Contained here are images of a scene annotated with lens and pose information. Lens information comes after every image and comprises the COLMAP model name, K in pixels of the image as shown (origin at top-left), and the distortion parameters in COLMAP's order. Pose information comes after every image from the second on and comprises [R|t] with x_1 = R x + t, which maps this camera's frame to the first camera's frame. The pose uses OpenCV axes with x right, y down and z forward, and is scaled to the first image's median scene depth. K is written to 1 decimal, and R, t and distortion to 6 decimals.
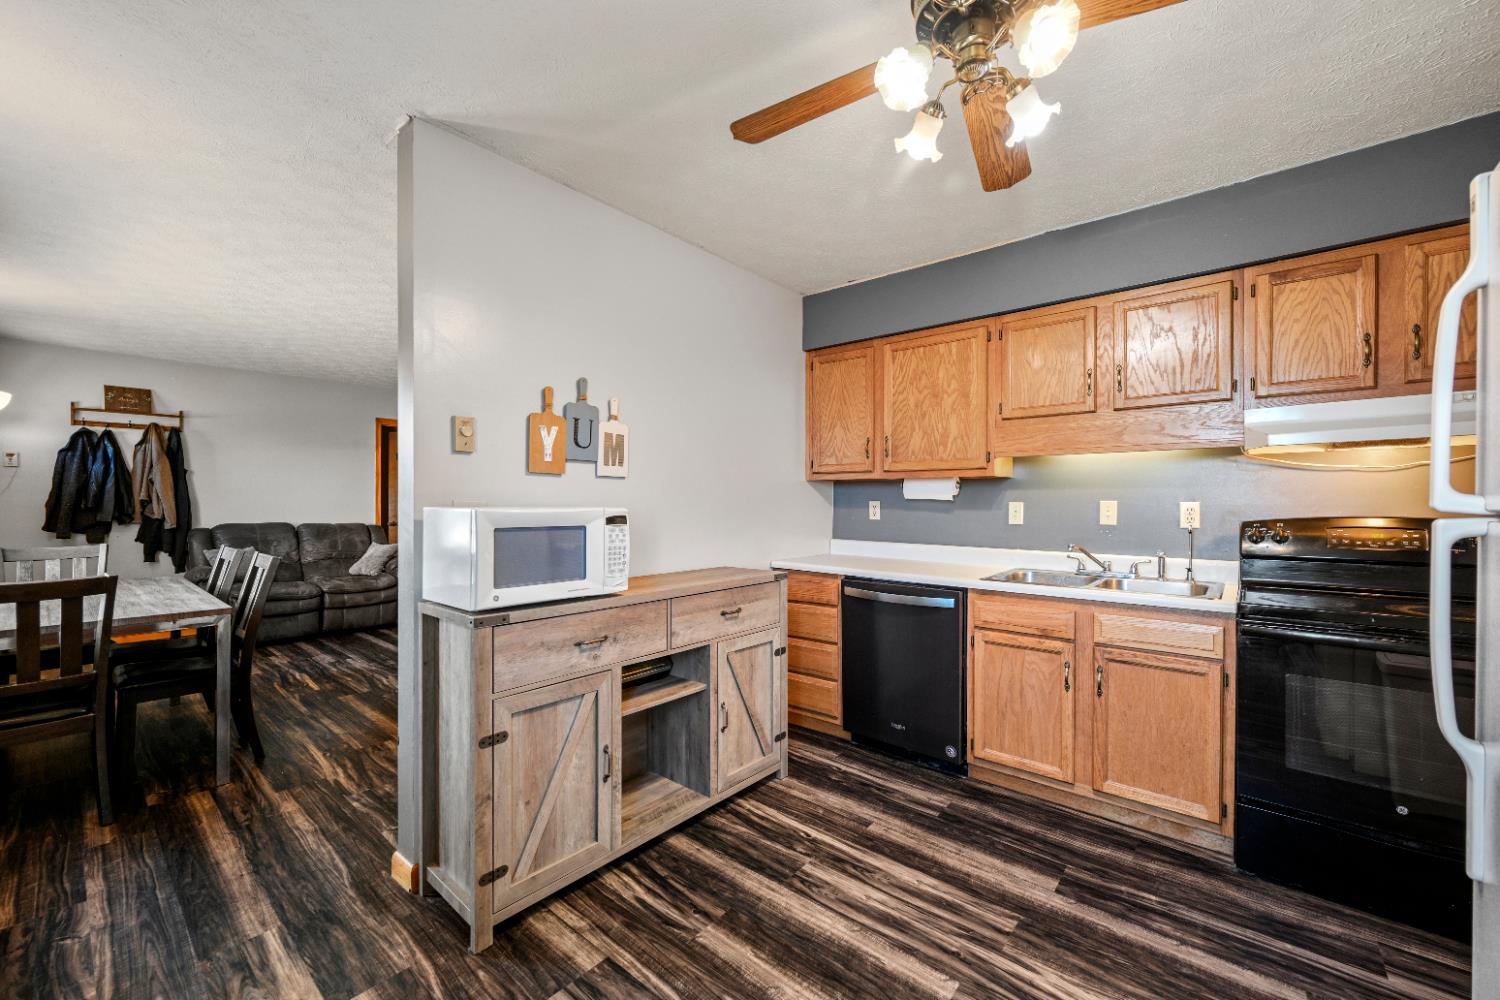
lens RADIAL K [[597.0, 0, 750.0], [0, 597.0, 500.0], [0, 0, 1]] dist [0.000343, 0.000009]
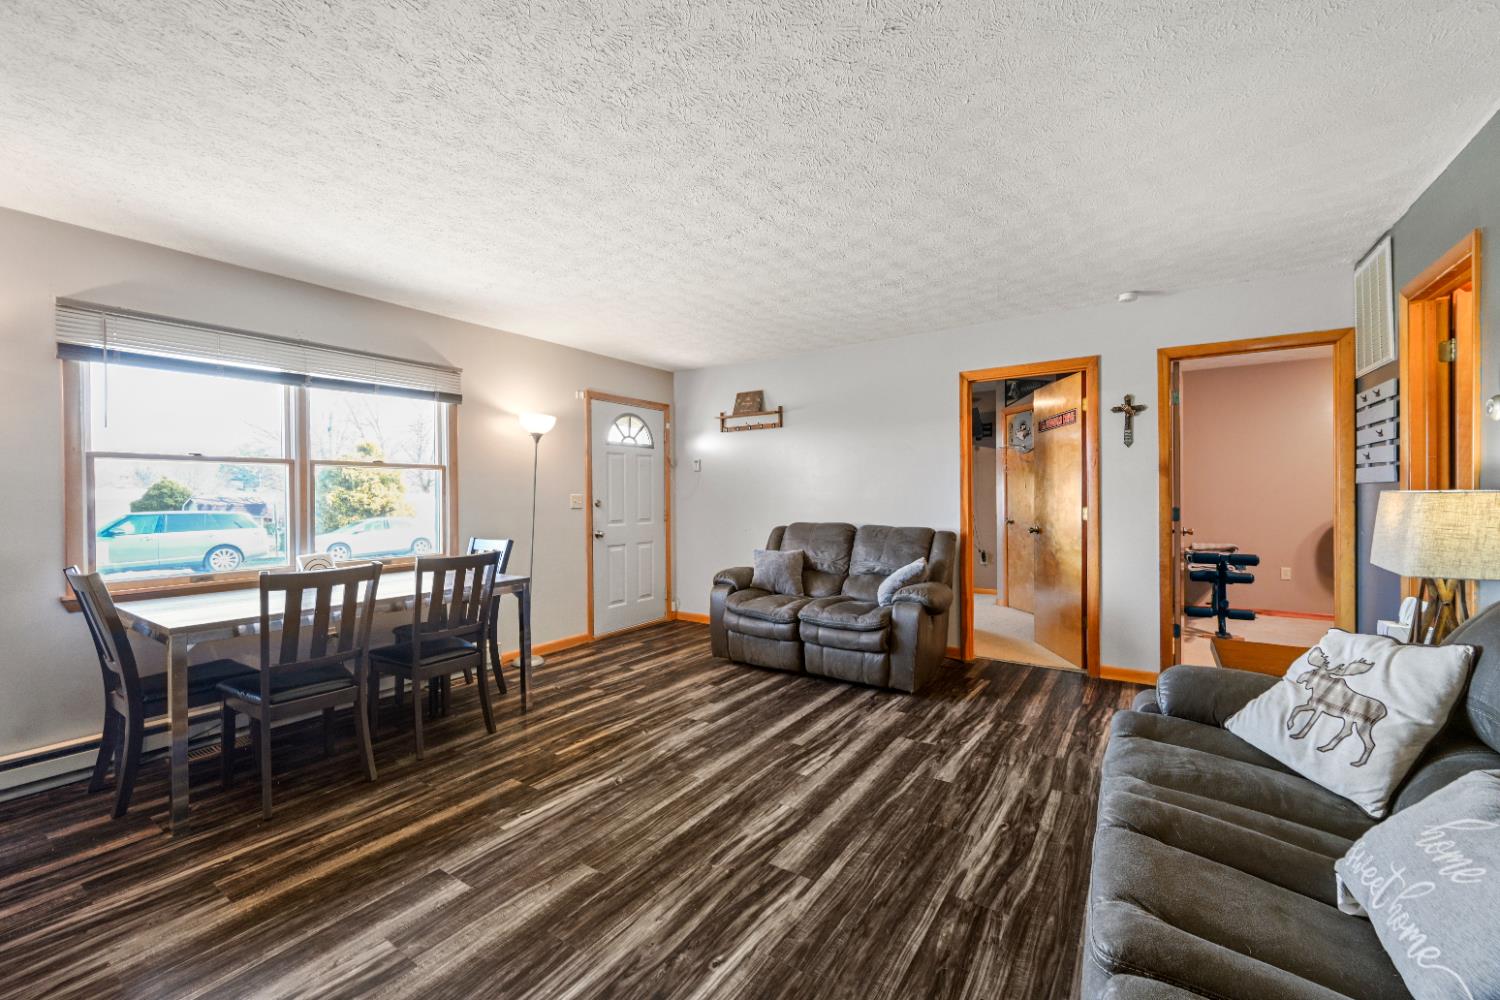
lens RADIAL K [[616.5, 0, 750.0], [0, 616.5, 500.0], [0, 0, 1]] dist [0.001315, 0.000083]
pose [[0.124191, 0.002429, -0.992255, 0.067532], [0.010730, 0.999935, 0.003791, 0.001151], [0.992200, -0.011118, 0.124157, 1.196071]]
